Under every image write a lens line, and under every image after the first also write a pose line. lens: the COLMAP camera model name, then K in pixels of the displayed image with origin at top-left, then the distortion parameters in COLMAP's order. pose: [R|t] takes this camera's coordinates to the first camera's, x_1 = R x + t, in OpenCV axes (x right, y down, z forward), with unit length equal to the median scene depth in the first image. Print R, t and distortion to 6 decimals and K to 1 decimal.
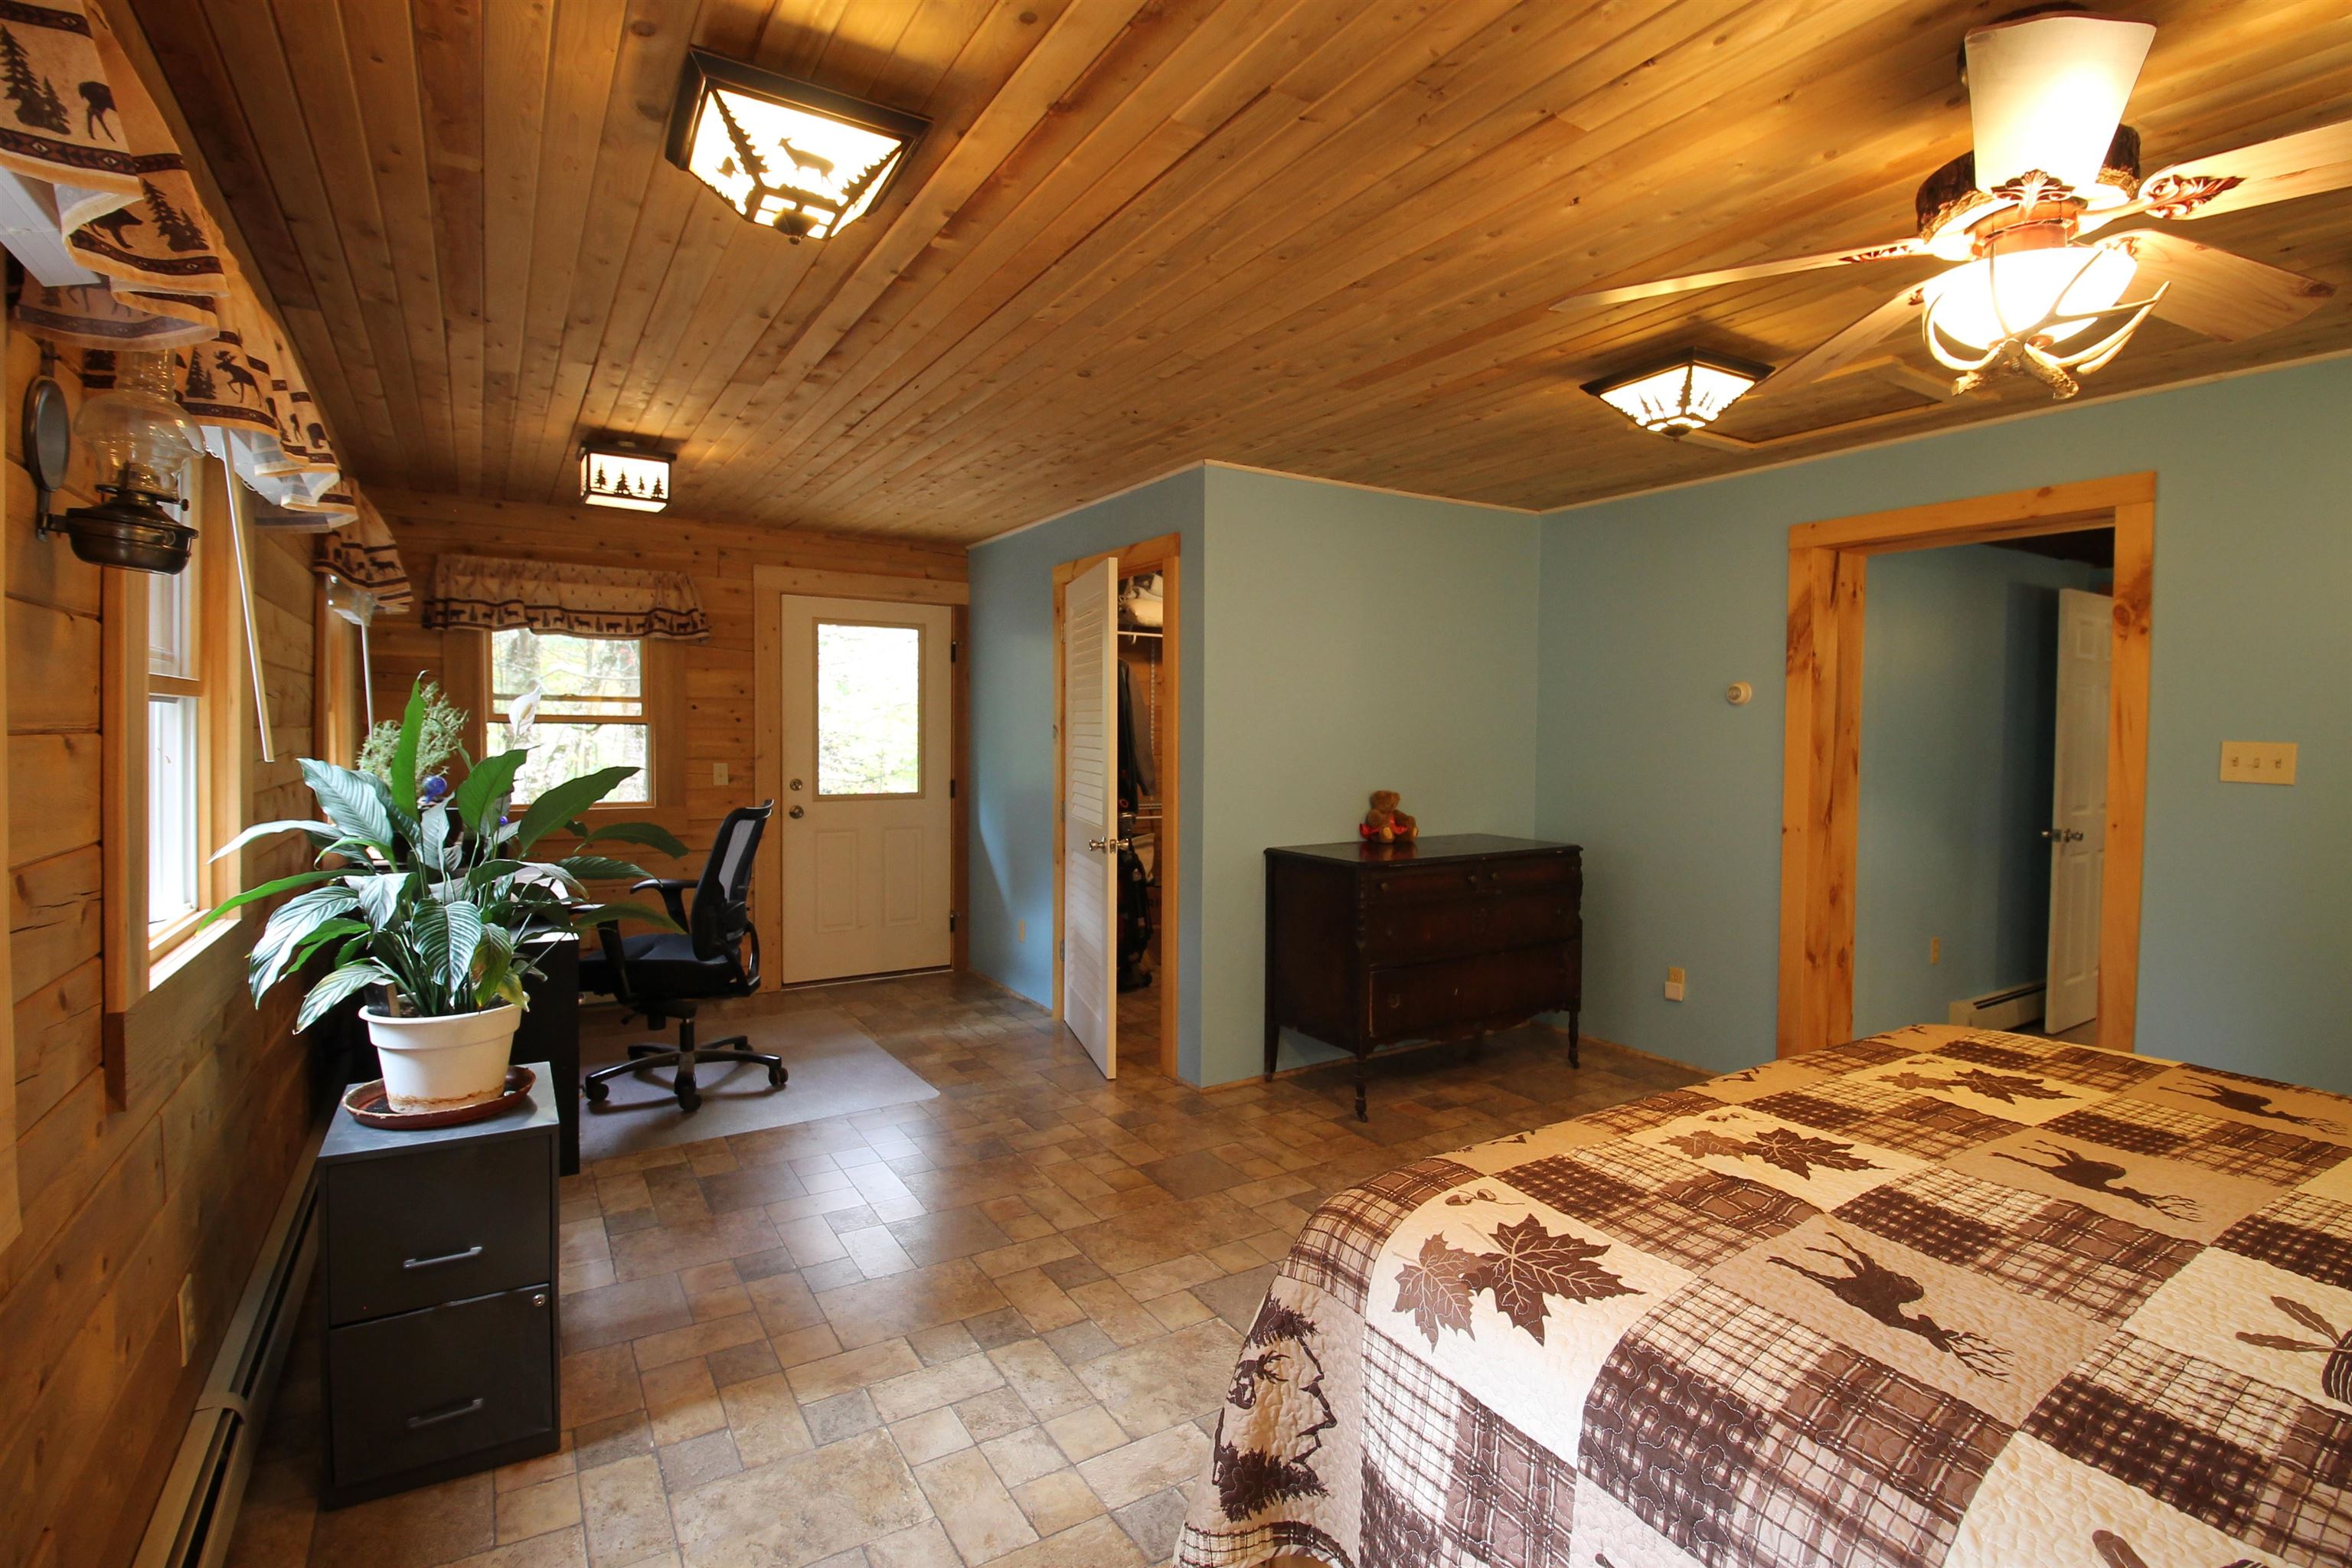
lens RADIAL K [[1092.1, 0, 1179.3], [0, 1092.1, 770.8], [0, 0, 1]] dist [-0.017047, 0.000178]
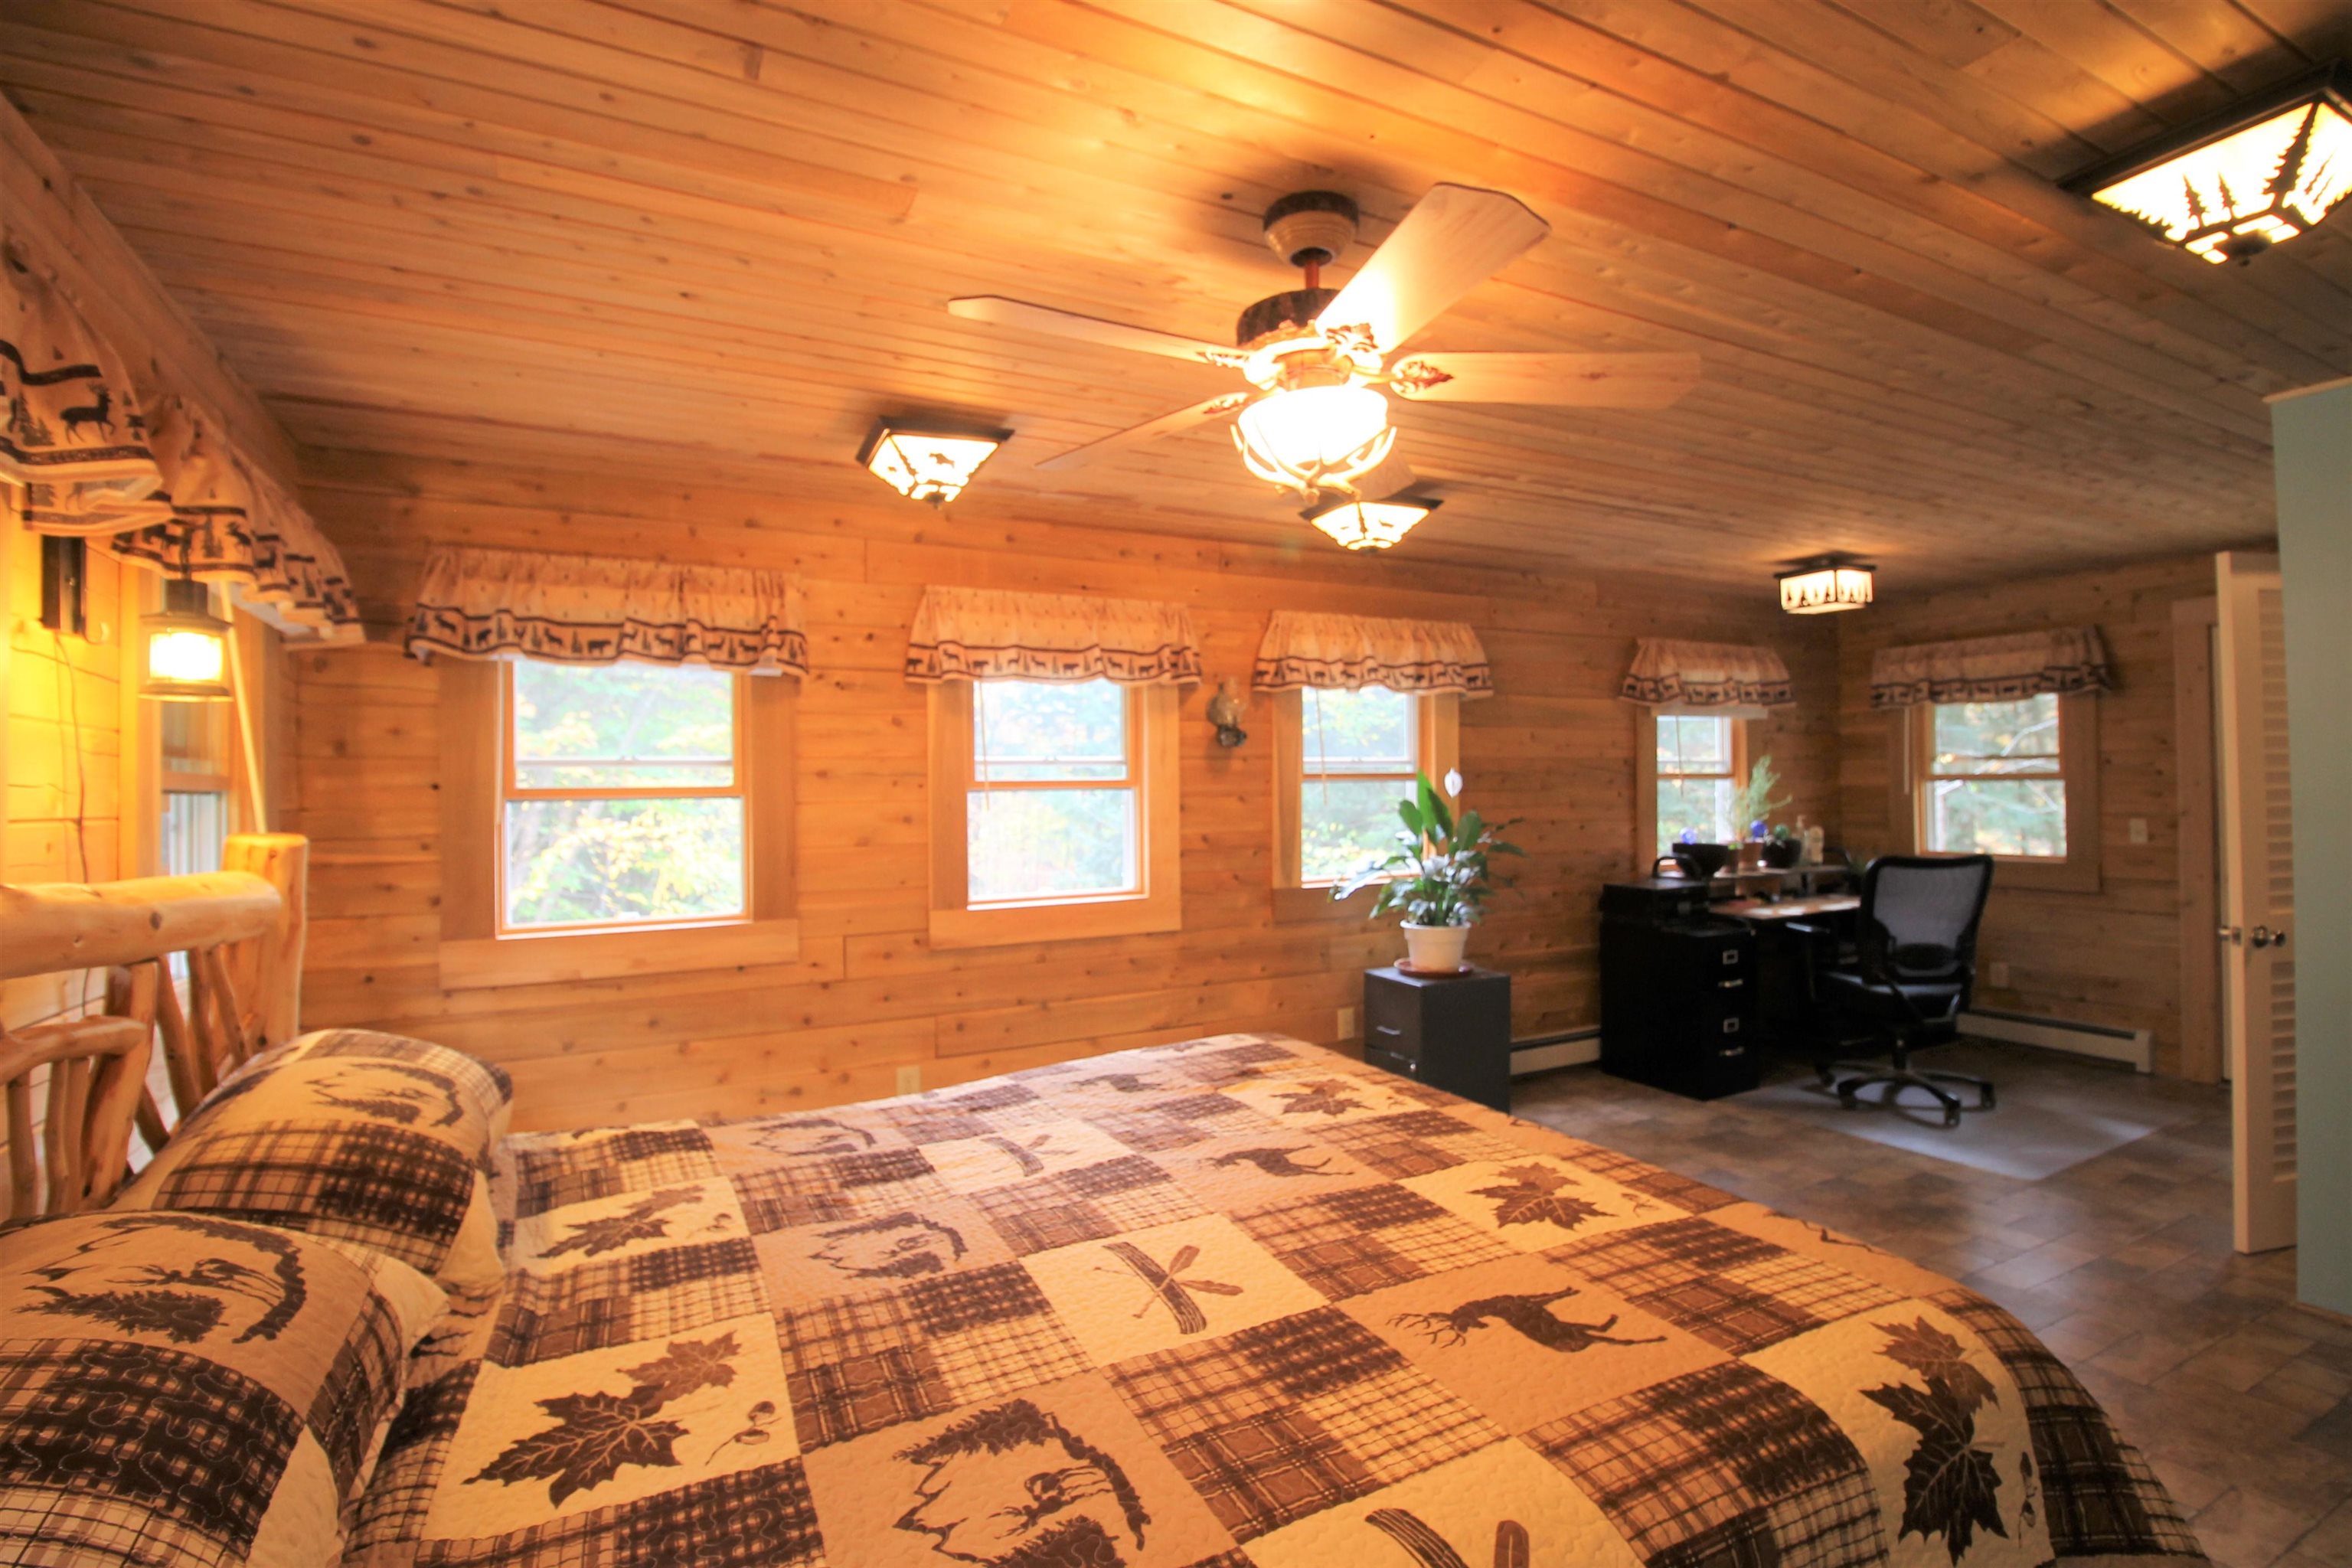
lens RADIAL K [[1092.1, 0, 1171.3], [0, 1092.1, 798.0], [0, 0, 1]] dist [-0.017047, 0.000178]
pose [[-0.116487, -0.005406, -0.993177, 0.834527], [-0.025435, 0.999673, -0.002458, -0.003906], [0.992866, 0.024976, -0.116587, 0.404596]]
